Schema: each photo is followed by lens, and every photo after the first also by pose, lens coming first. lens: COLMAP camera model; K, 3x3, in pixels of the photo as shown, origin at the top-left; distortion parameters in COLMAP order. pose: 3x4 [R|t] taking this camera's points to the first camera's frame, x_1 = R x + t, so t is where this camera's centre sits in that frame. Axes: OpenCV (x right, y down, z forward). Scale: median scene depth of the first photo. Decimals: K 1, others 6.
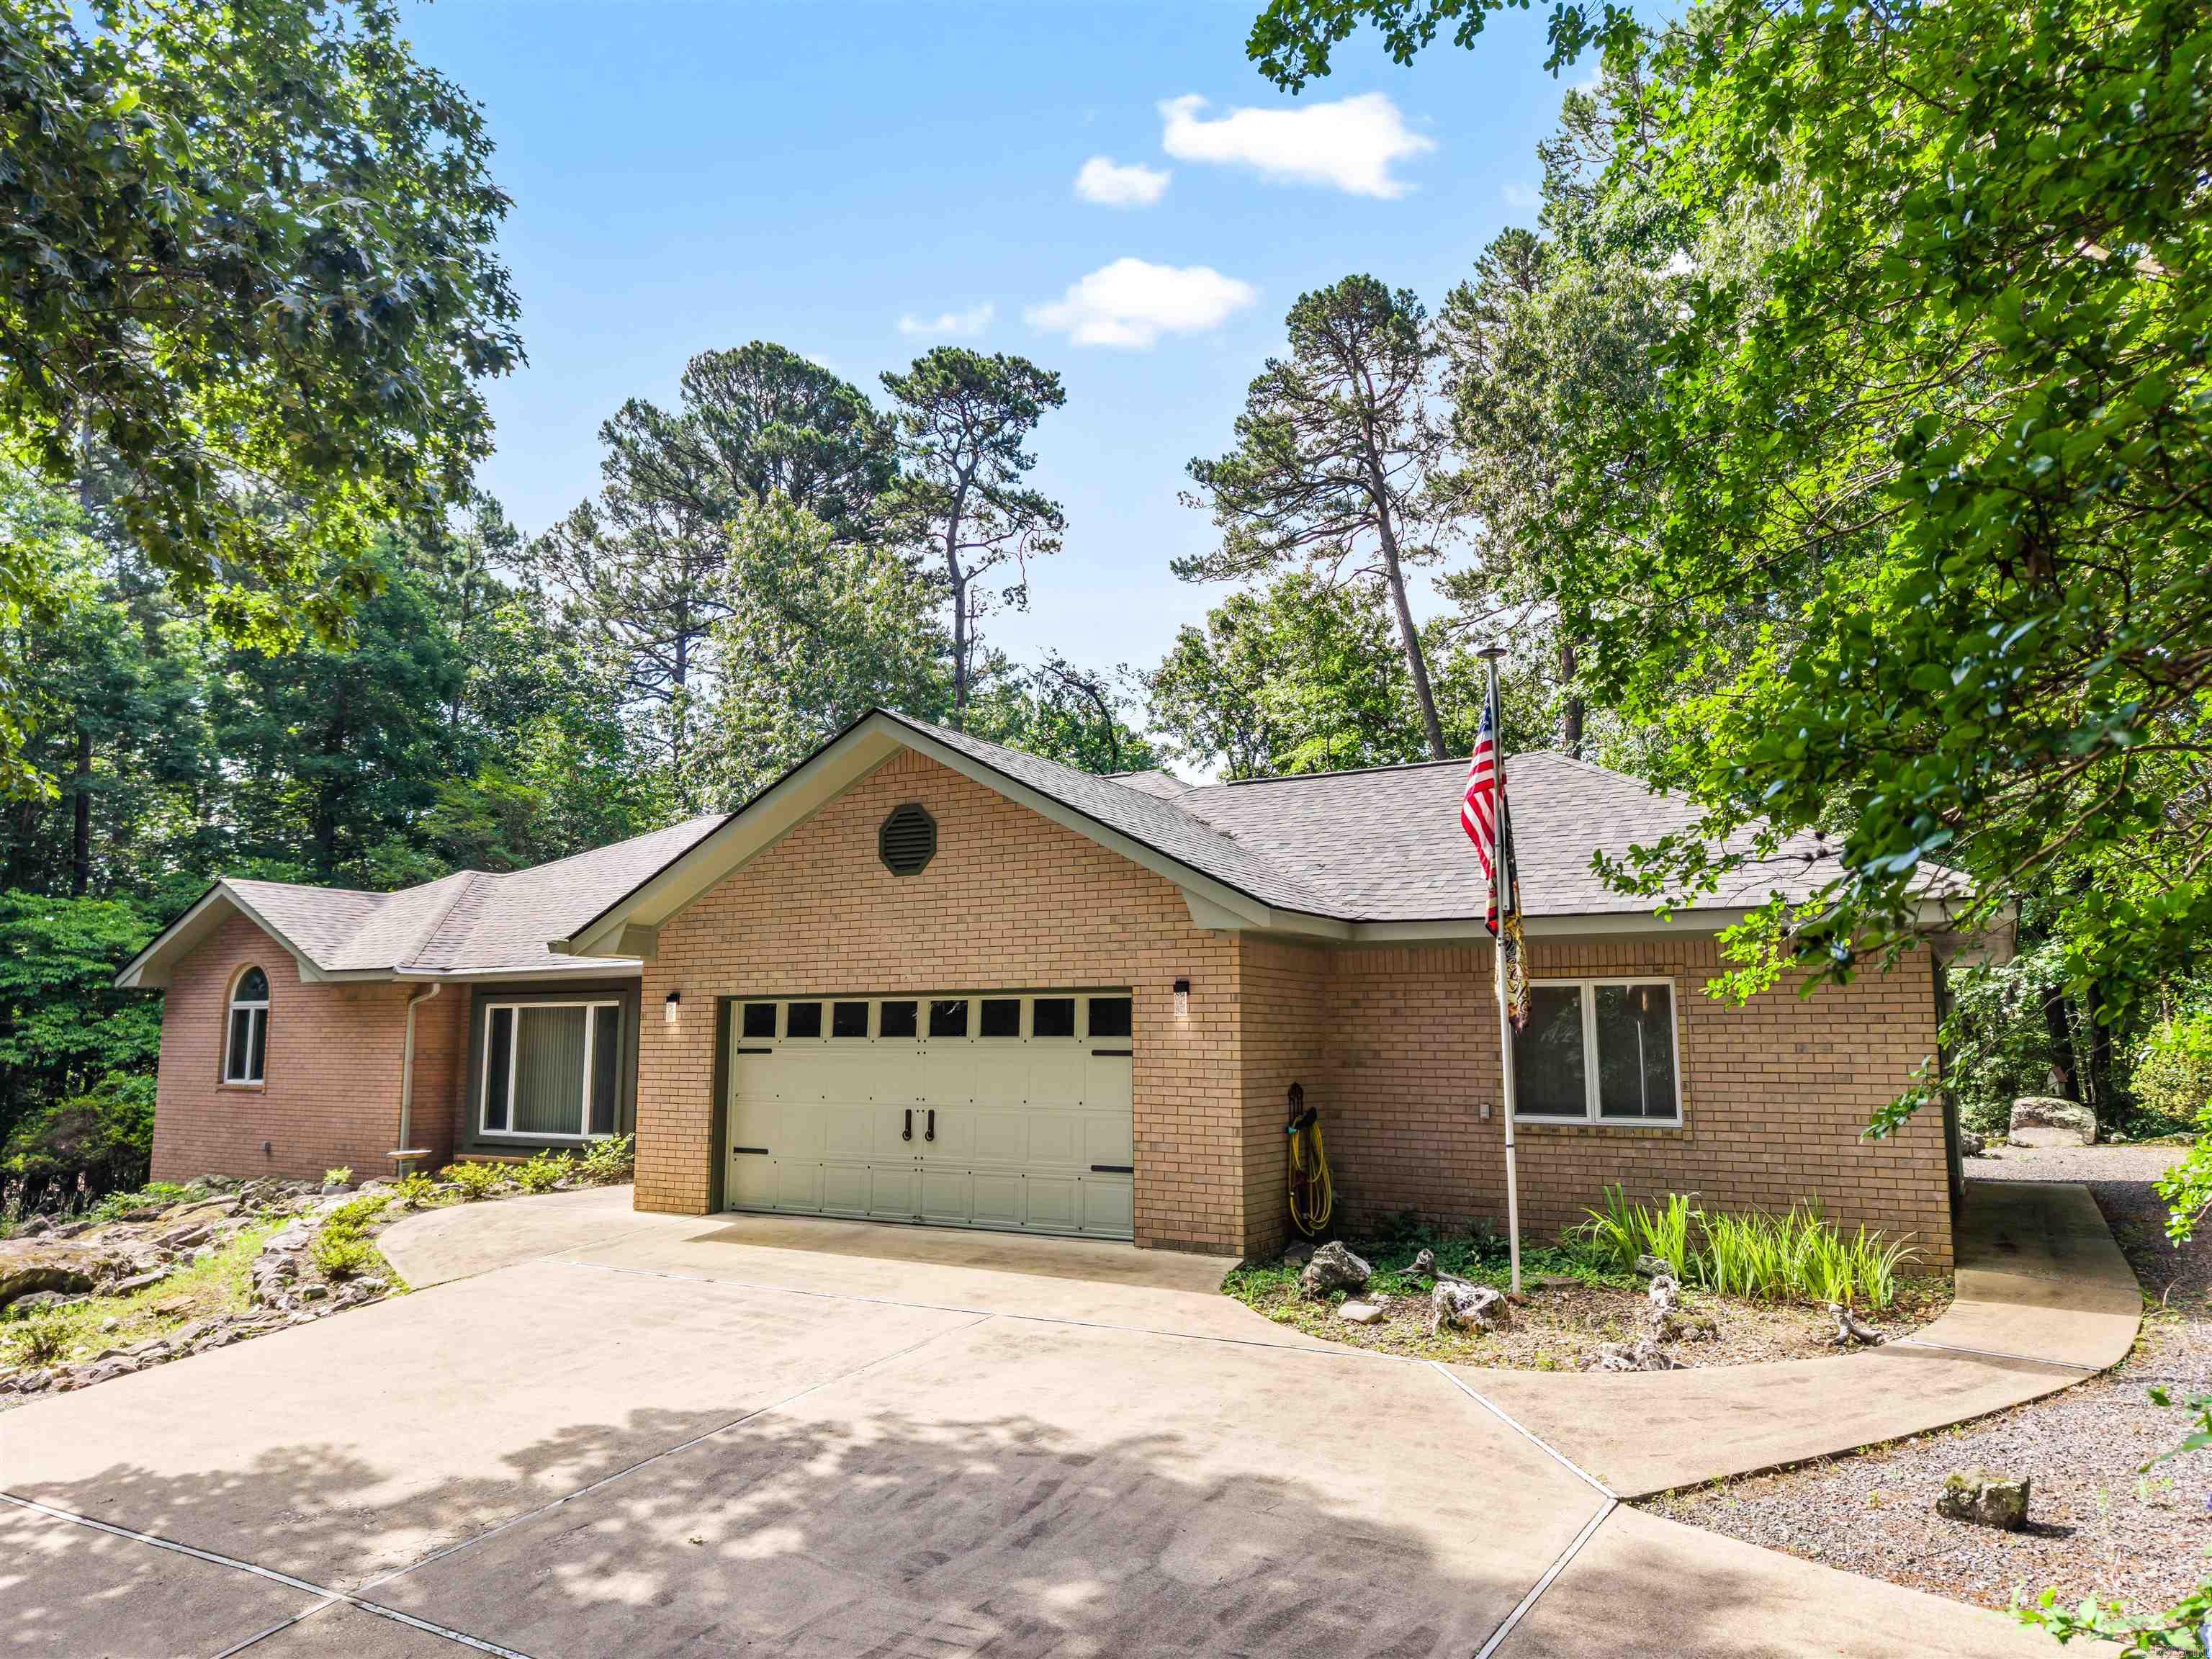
lens RADIAL K [[1440.4, 0, 1162.5], [0, 1440.4, 805.2], [0, 0, 1]] dist [0.043935, -0.083490]
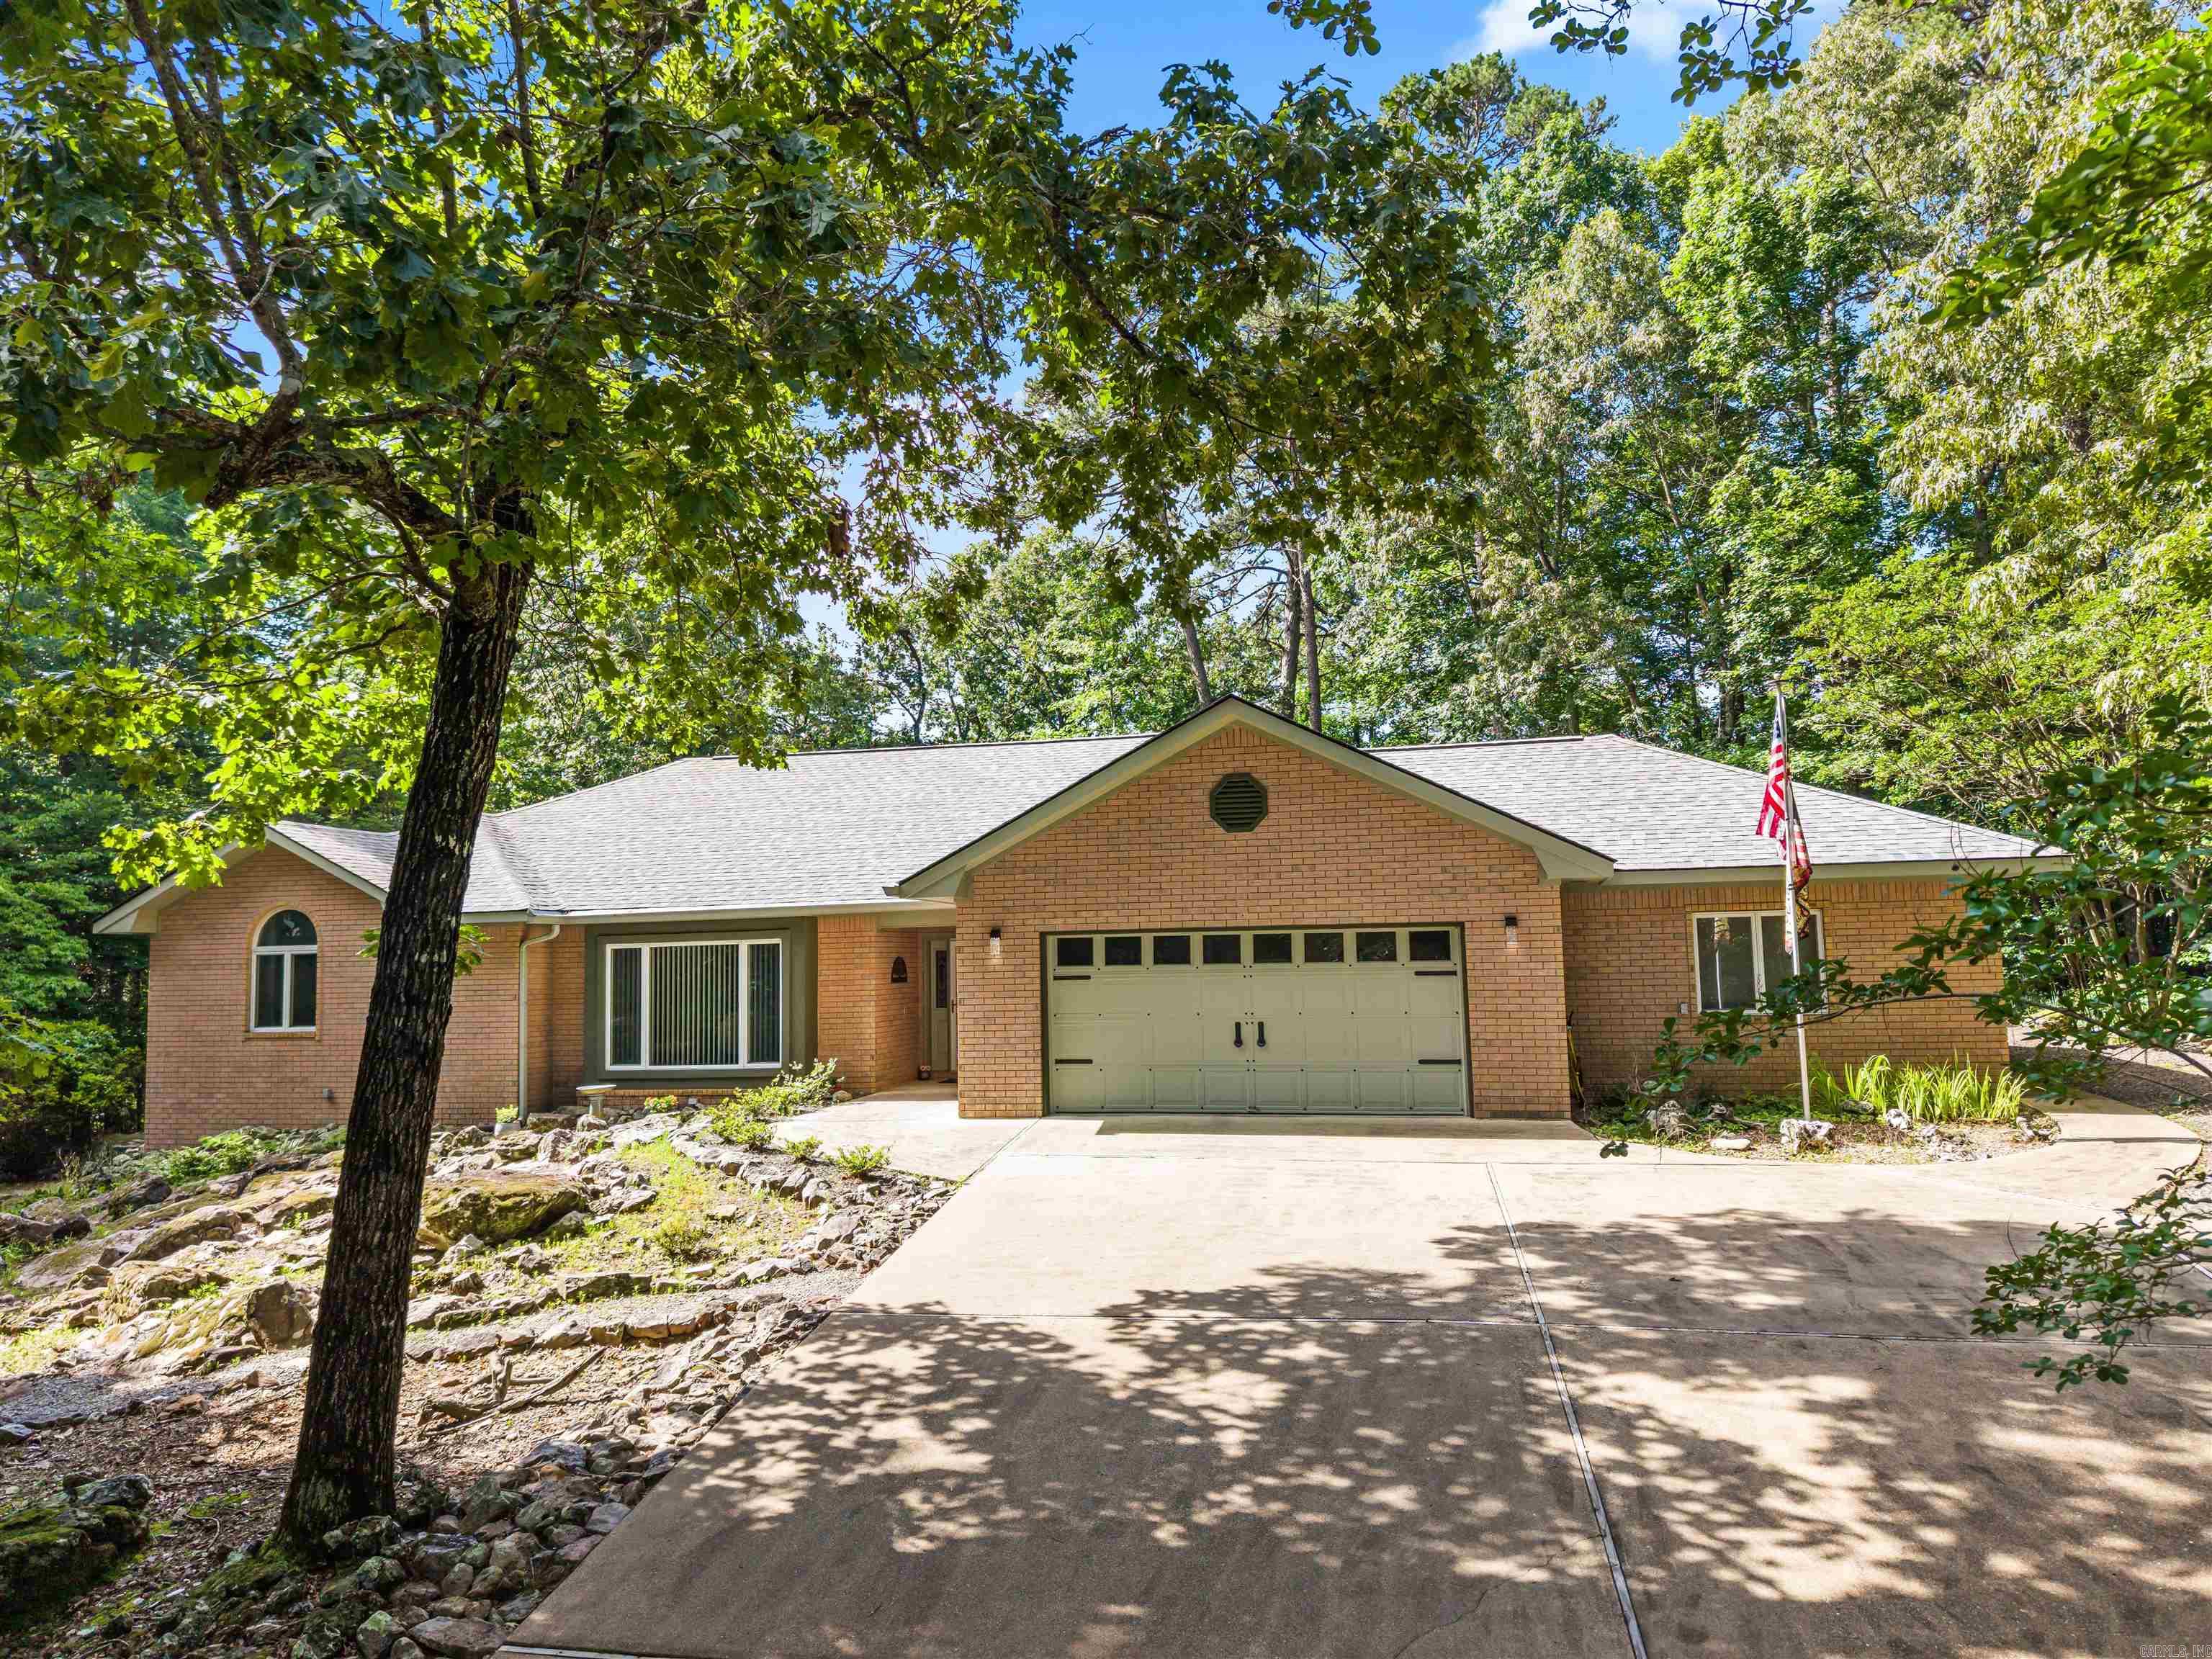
lens RADIAL K [[1470.3, 0, 1128.6], [0, 1470.3, 829.3], [0, 0, 1]] dist [0.056192, -0.092493]
pose [[0.957554, 0.009663, 0.288092, -0.583826], [-0.027280, 0.997990, 0.057198, -0.020396], [-0.286960, -0.062629, 0.955893, -0.146799]]
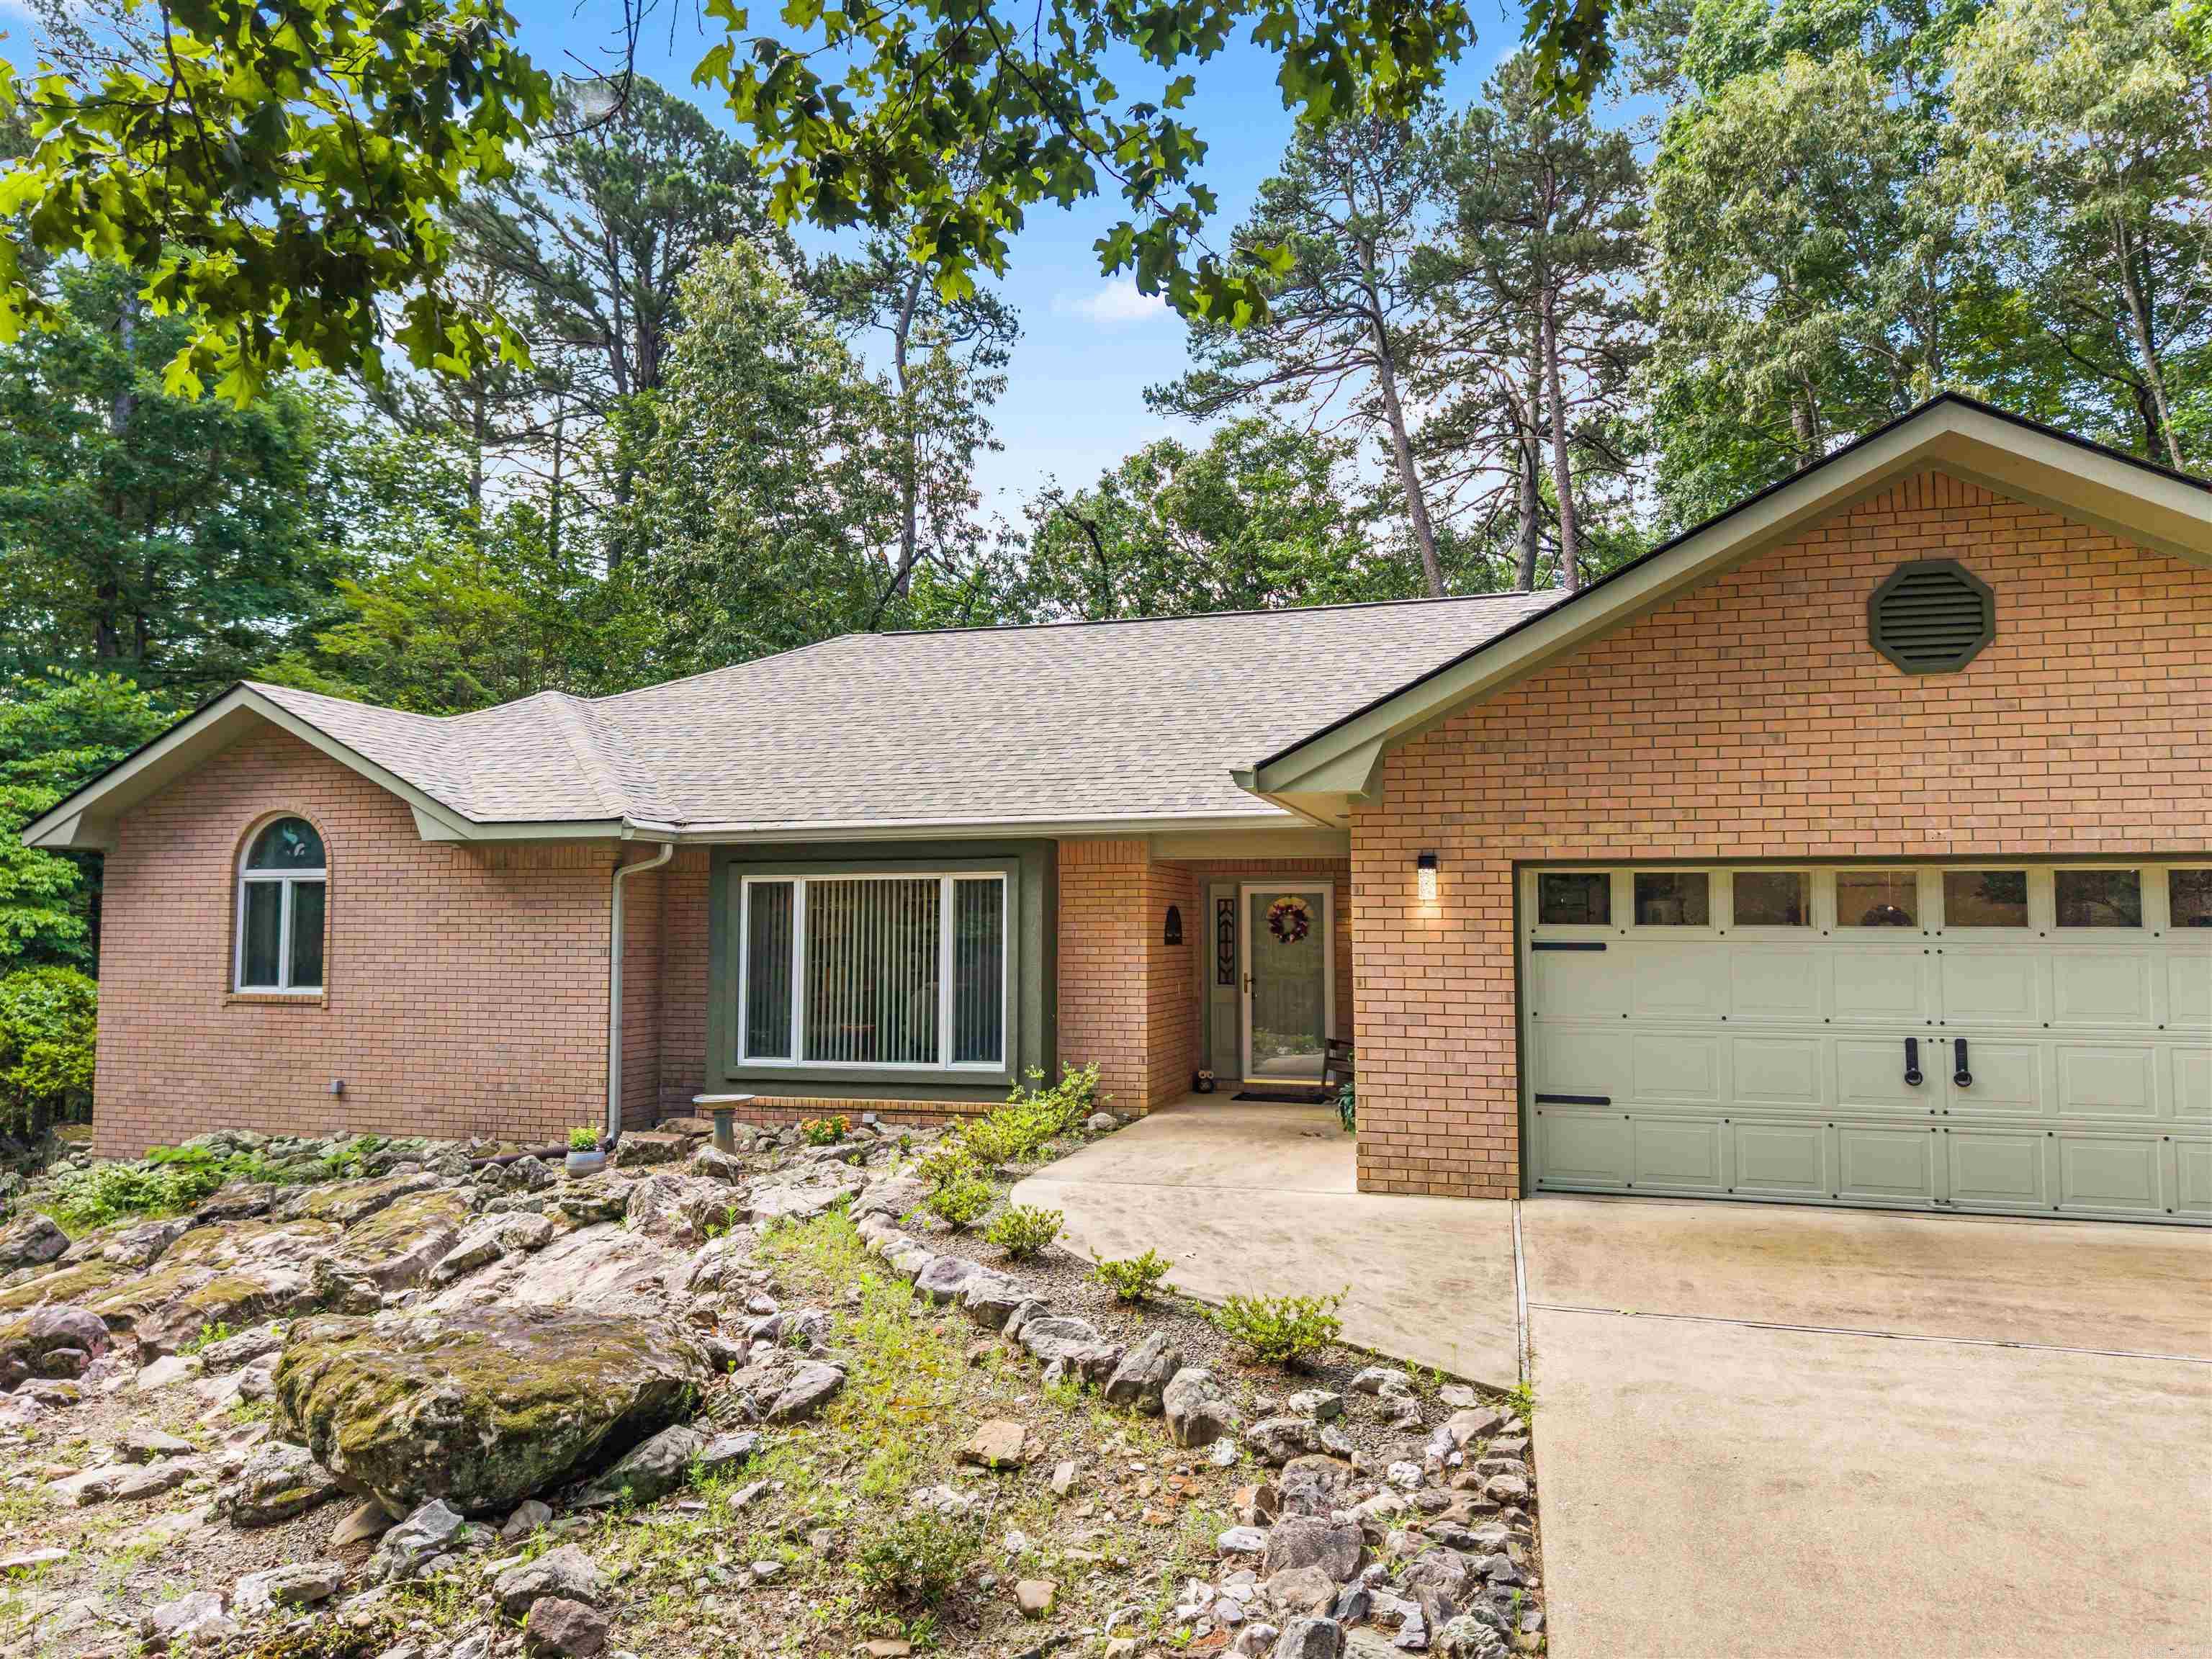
lens RADIAL K [[1470.3, 0, 1128.6], [0, 1470.3, 829.3], [0, 0, 1]] dist [0.056192, -0.092493]
pose [[0.977216, 0.022500, 0.211051, -0.613111], [-0.040341, 0.995929, 0.080615, 0.073652], [-0.208378, -0.087292, 0.974145, 0.408462]]
